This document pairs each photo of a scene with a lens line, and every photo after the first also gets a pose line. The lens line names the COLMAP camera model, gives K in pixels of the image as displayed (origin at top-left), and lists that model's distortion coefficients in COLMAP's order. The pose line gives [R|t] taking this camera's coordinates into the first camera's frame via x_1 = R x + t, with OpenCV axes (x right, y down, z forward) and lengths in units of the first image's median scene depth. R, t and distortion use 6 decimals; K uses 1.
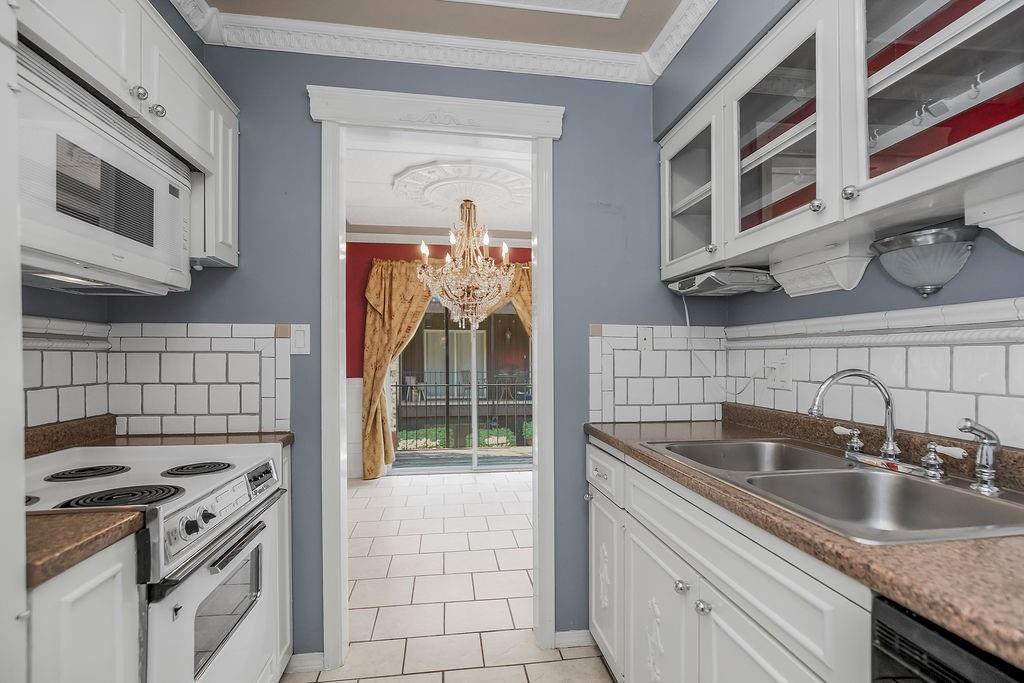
lens RADIAL K [[477.2, 0, 513.3], [0, 477.2, 351.0], [0, 0, 1]] dist [-0.016594, 0.003058]
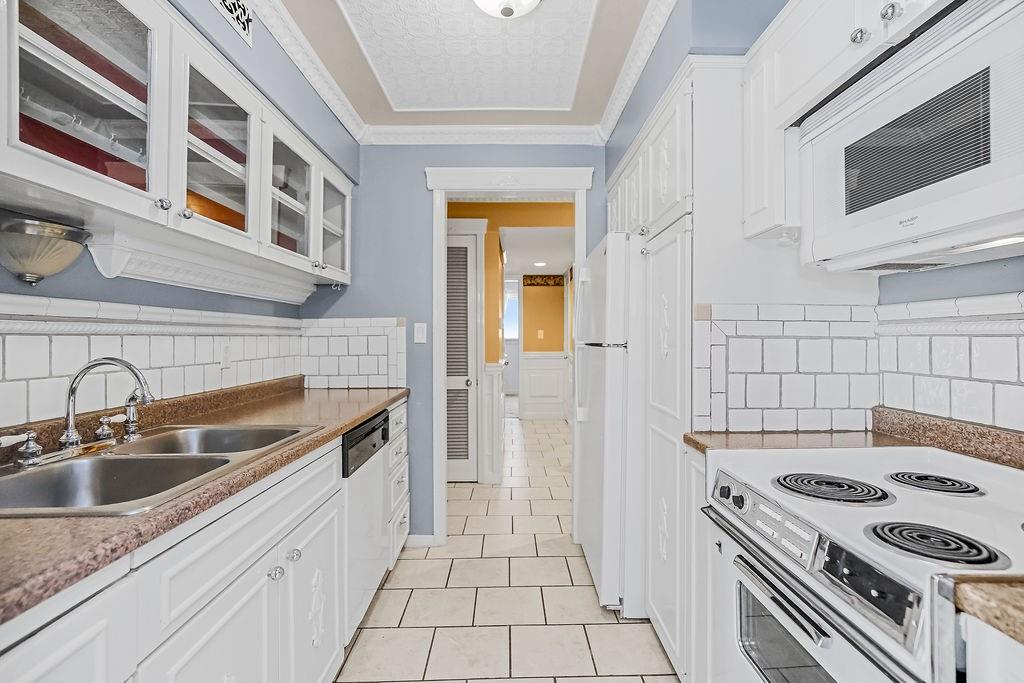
lens RADIAL K [[477.2, 0, 523.1], [0, 477.2, 338.0], [0, 0, 1]] dist [-0.016594, 0.003058]
pose [[-0.994593, 0.004608, 0.103747, -0.263572], [0.003282, 0.999911, -0.012946, 0.012796], [-0.103797, -0.012535, -0.994519, 1.903377]]
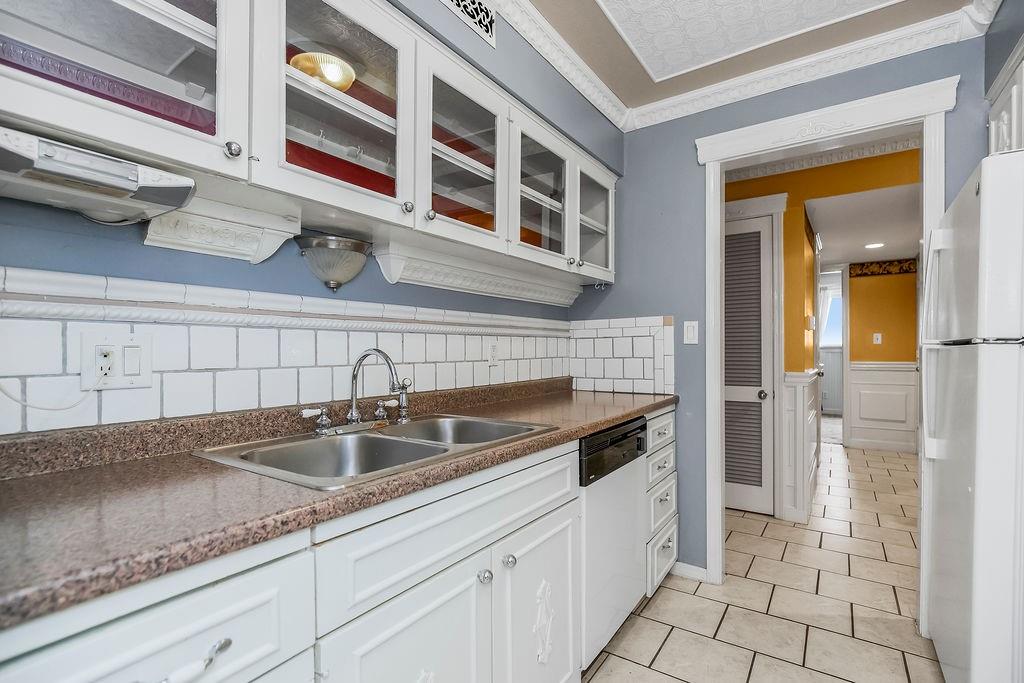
lens RADIAL K [[477.2, 0, 511.7], [0, 477.2, 351.0], [0, 0, 1]] dist [-0.016594, 0.003058]
pose [[-0.740857, 0.000936, 0.671662, -0.314676], [-0.004184, 0.999973, -0.006010, 0.049540], [-0.671650, -0.007263, -0.740833, 1.633258]]
